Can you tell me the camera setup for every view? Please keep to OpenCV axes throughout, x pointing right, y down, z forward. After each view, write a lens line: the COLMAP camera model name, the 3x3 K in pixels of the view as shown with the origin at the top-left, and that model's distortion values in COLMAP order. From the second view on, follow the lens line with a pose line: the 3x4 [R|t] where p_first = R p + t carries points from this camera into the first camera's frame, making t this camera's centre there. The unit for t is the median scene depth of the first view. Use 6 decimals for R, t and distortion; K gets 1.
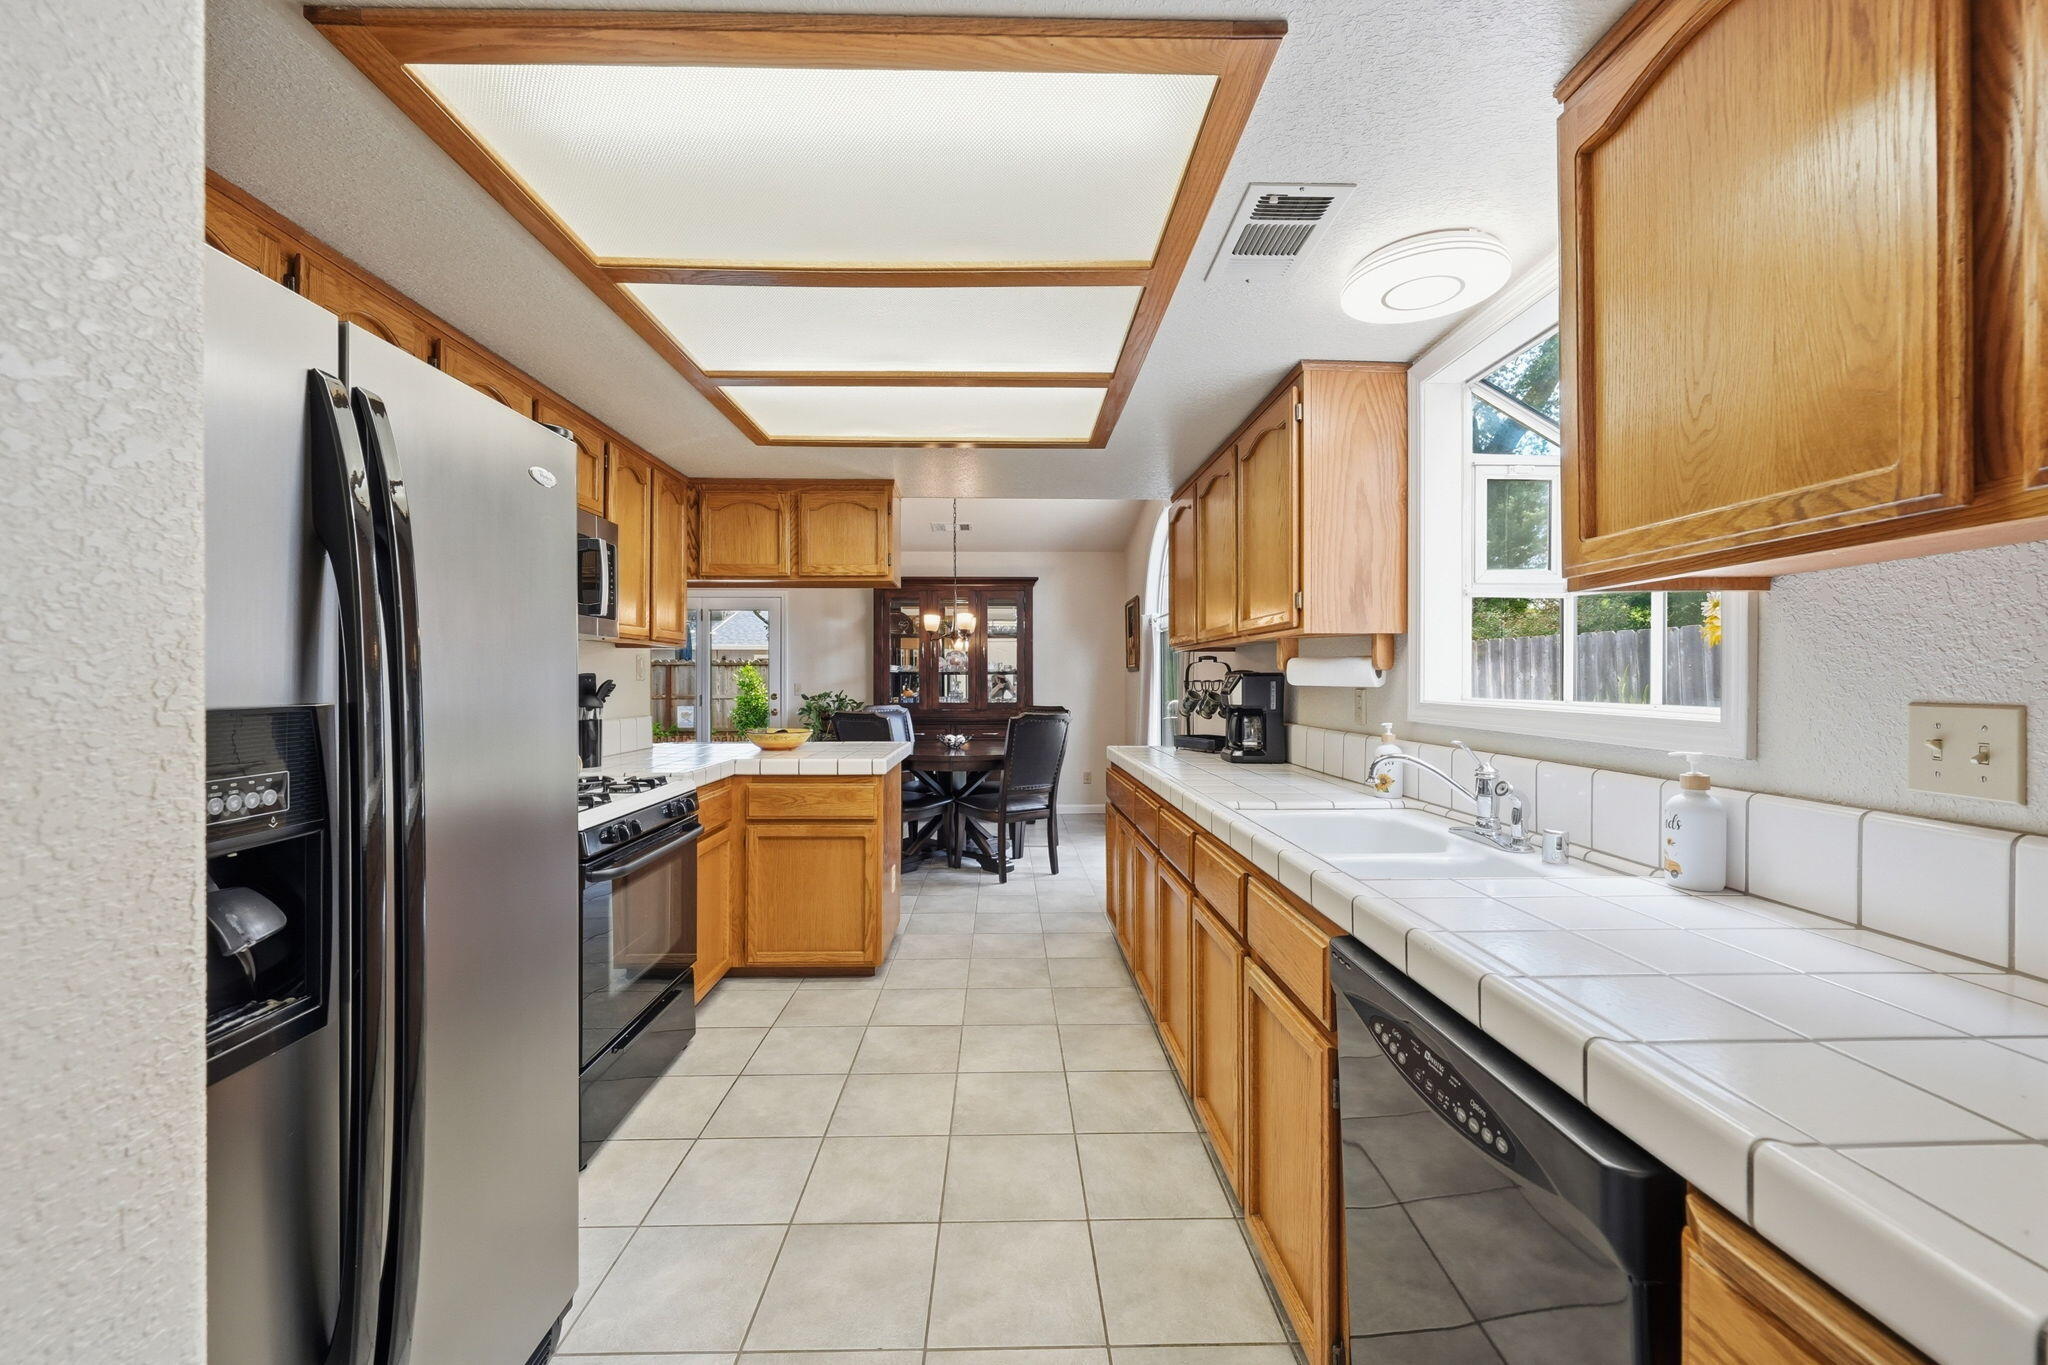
lens RADIAL K [[824.5, 0, 1024.0], [0, 824.5, 682.5], [0, 0, 1]] dist [-0.000569, 0.000220]
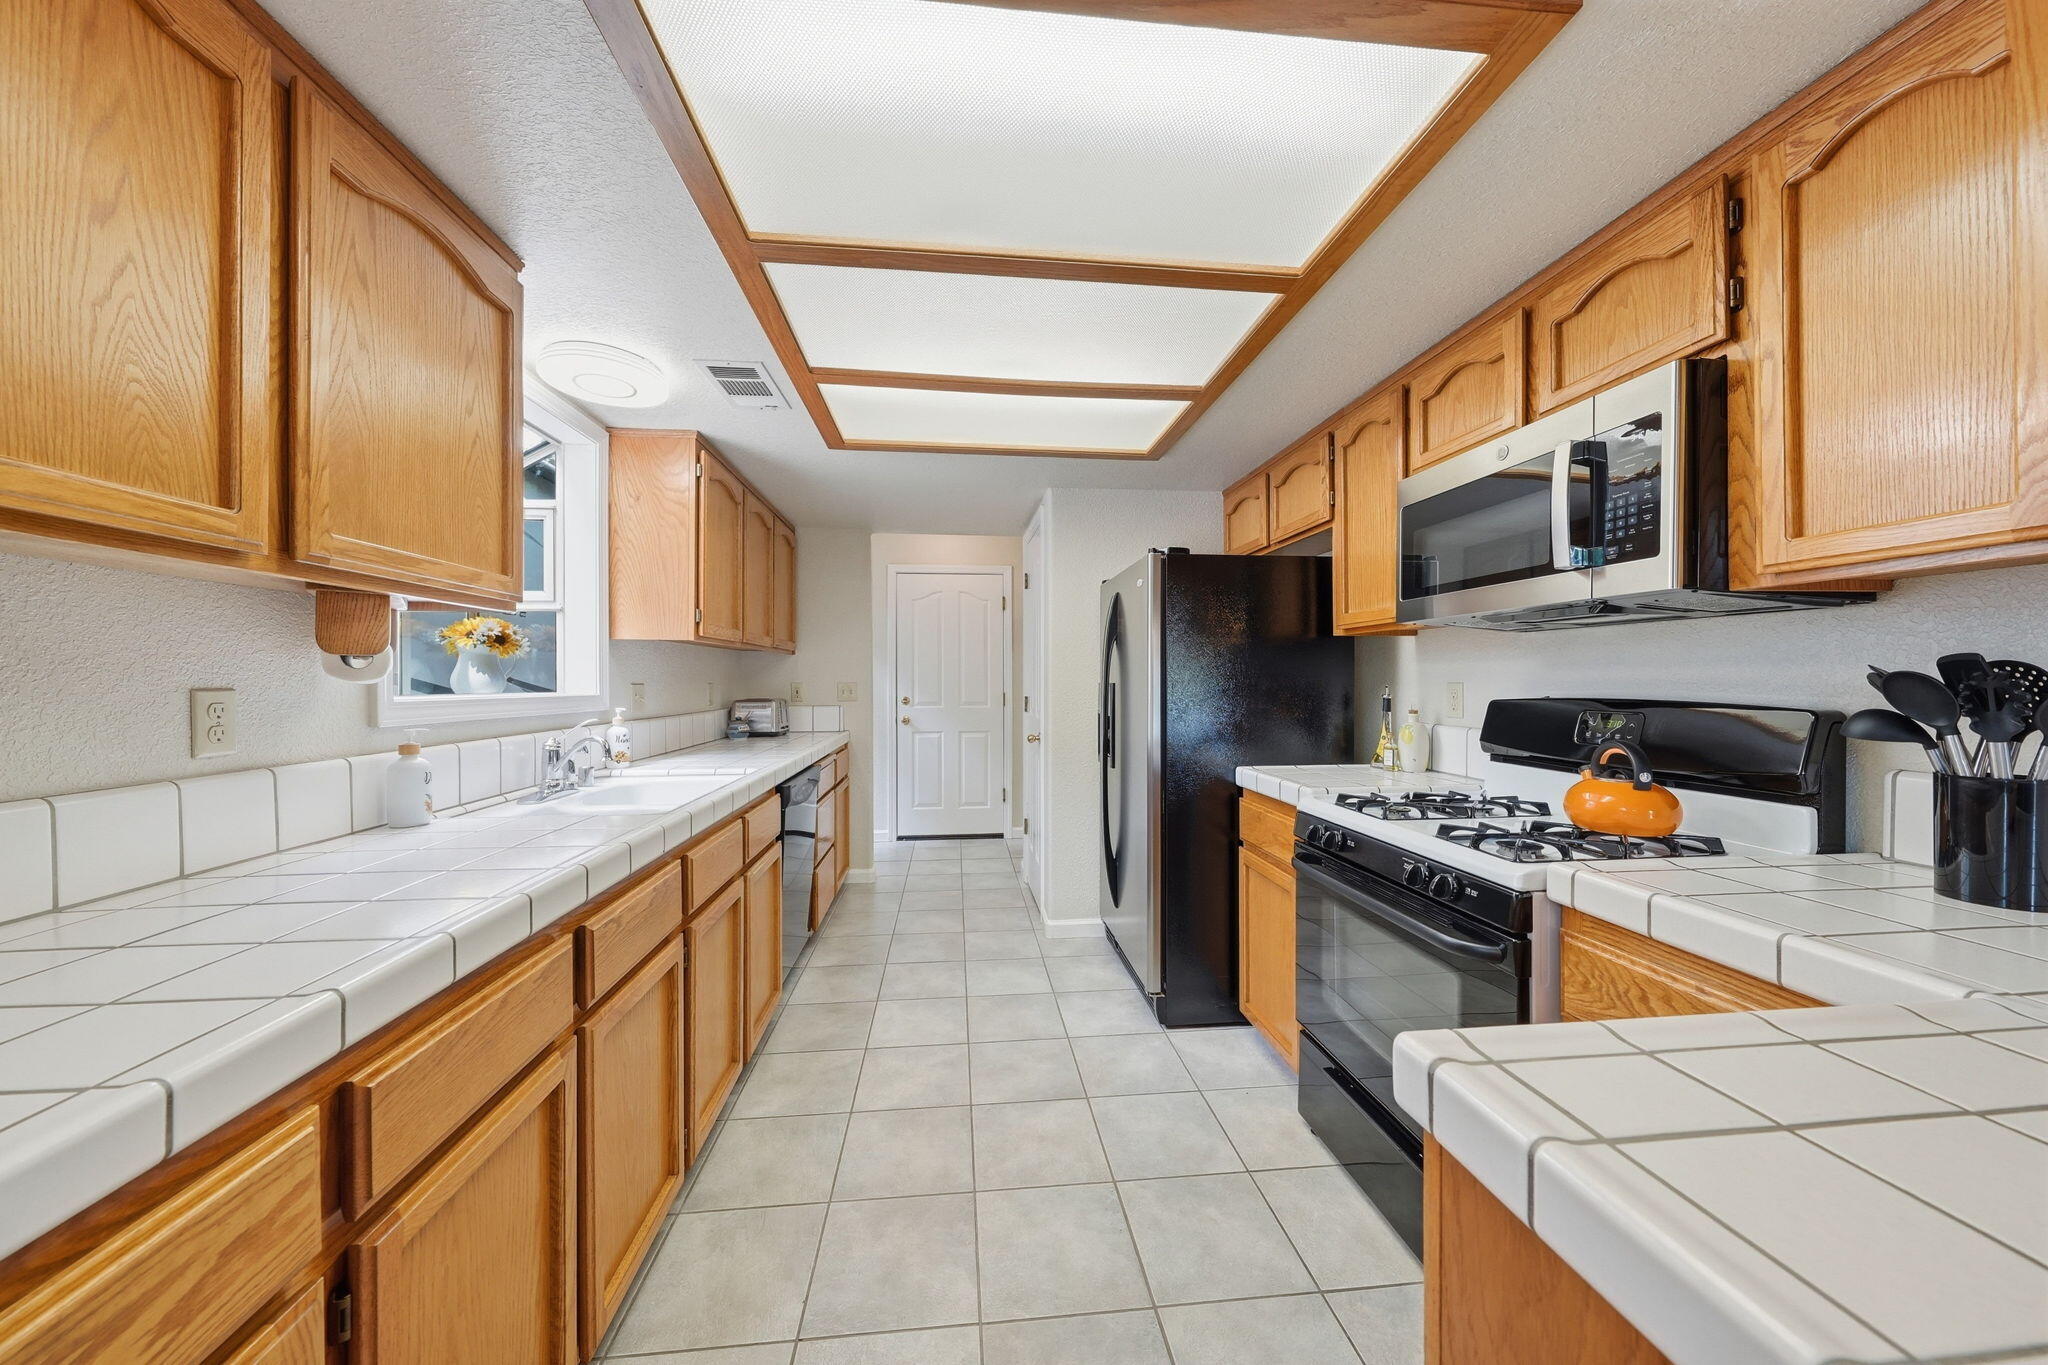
lens RADIAL K [[768.0, 0, 1028.3], [0, 768.0, 686.1], [0, 0, 1]] dist [0.002141, 0.000240]
pose [[-0.996719, 0.000243, -0.080934, -0.086374], [-0.000585, 0.999948, 0.010207, -0.000548], [0.080932, 0.010221, -0.996667, 1.955539]]
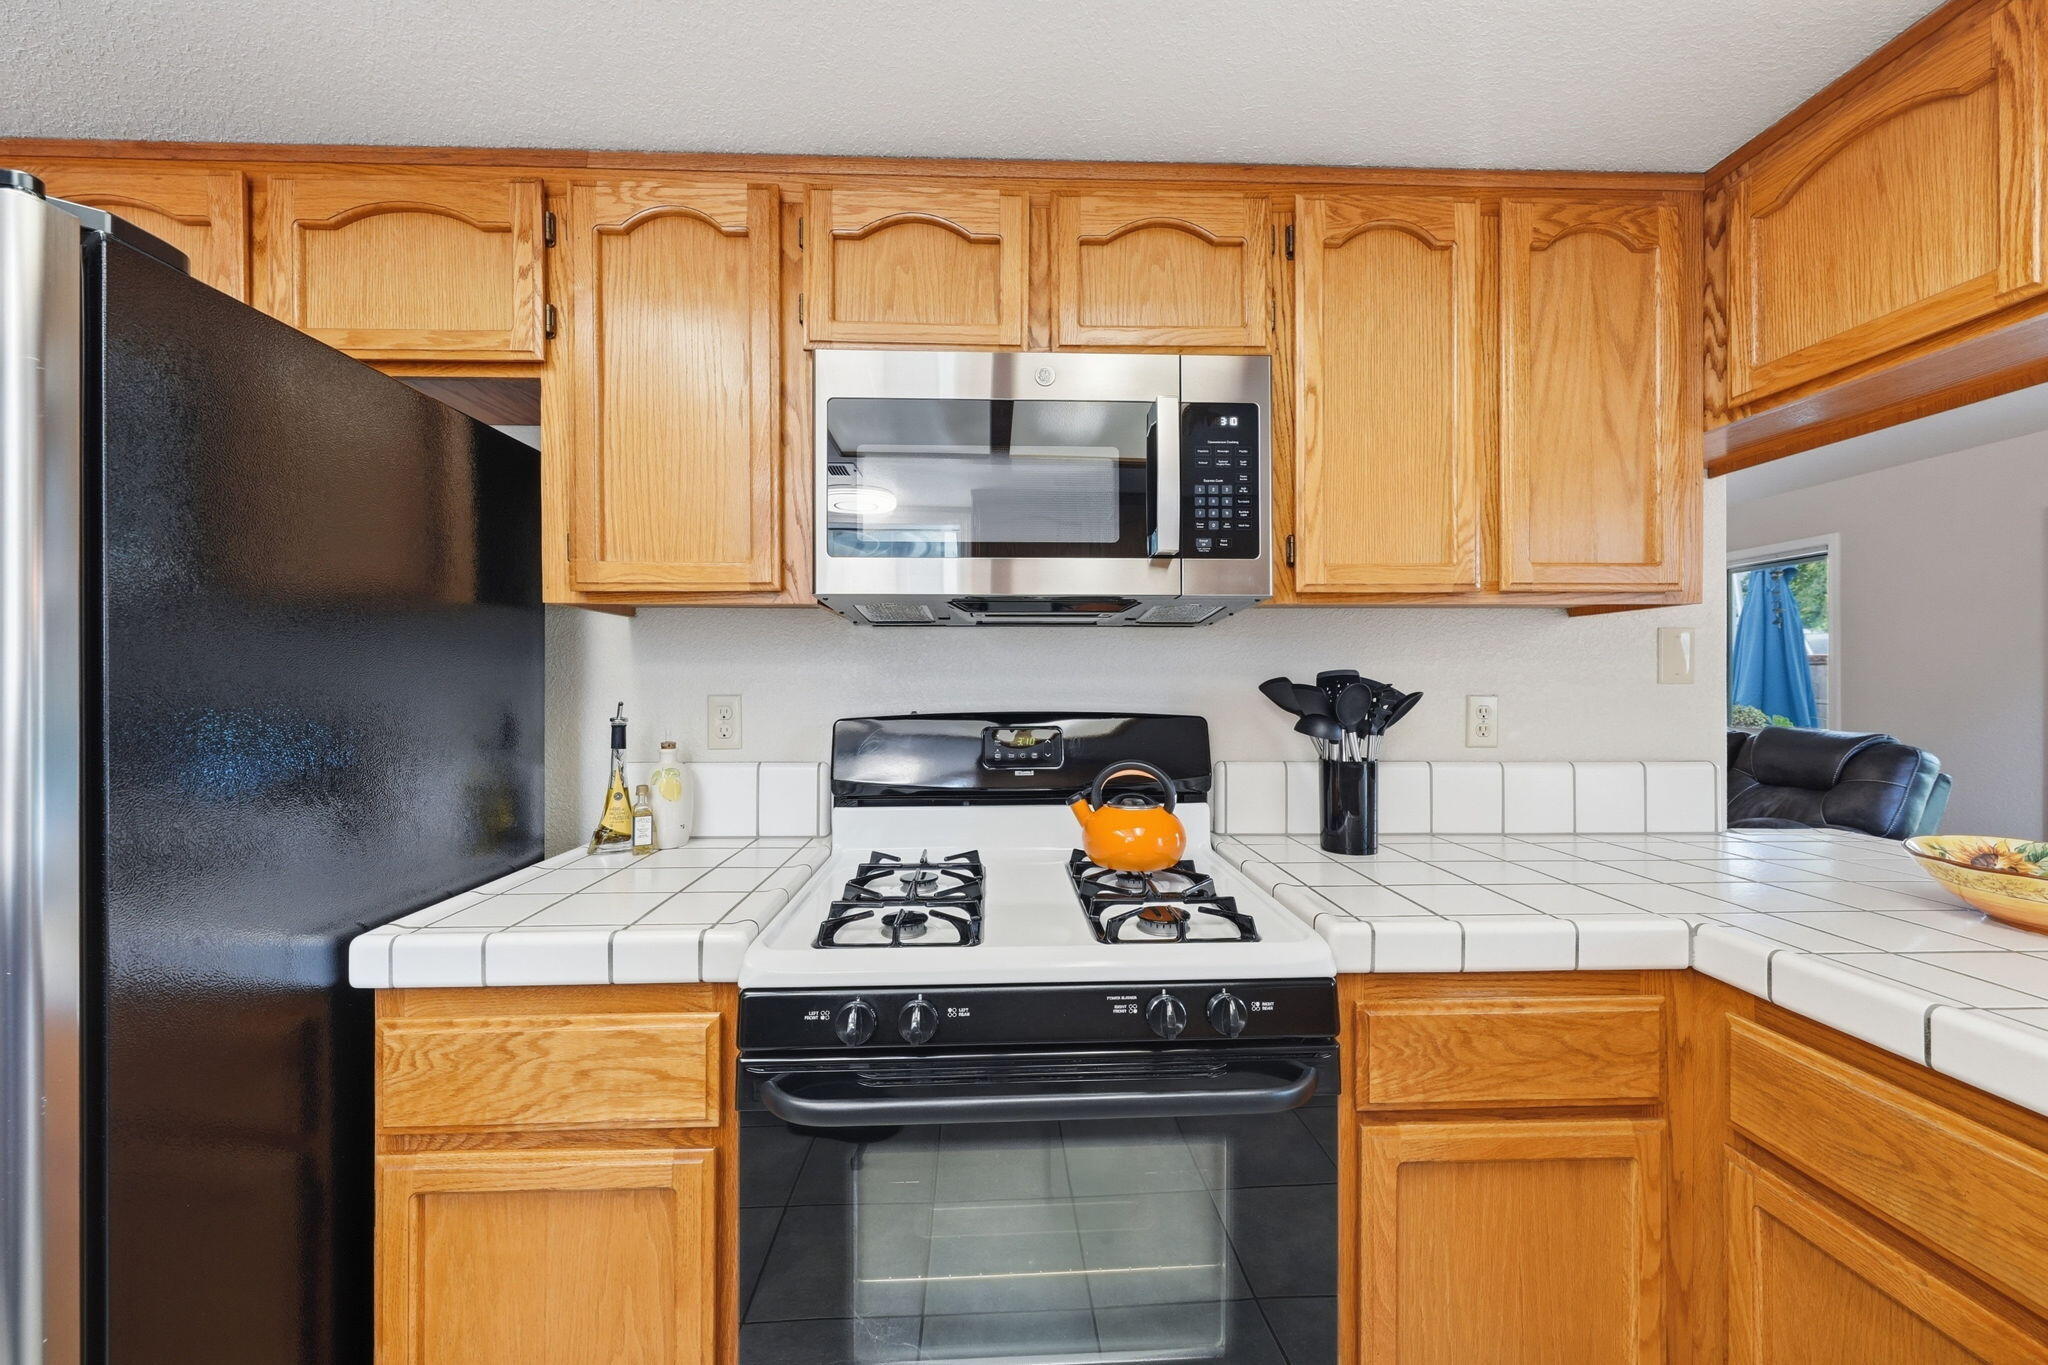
lens RADIAL K [[768.0, 0, 1028.3], [0, 768.0, 686.1], [0, 0, 1]] dist [0.002141, 0.000240]
pose [[0.016594, -0.007313, -0.999836, -0.070929], [0.000569, 0.999973, -0.007304, 0.000175], [0.999862, -0.000448, 0.016598, 1.104725]]
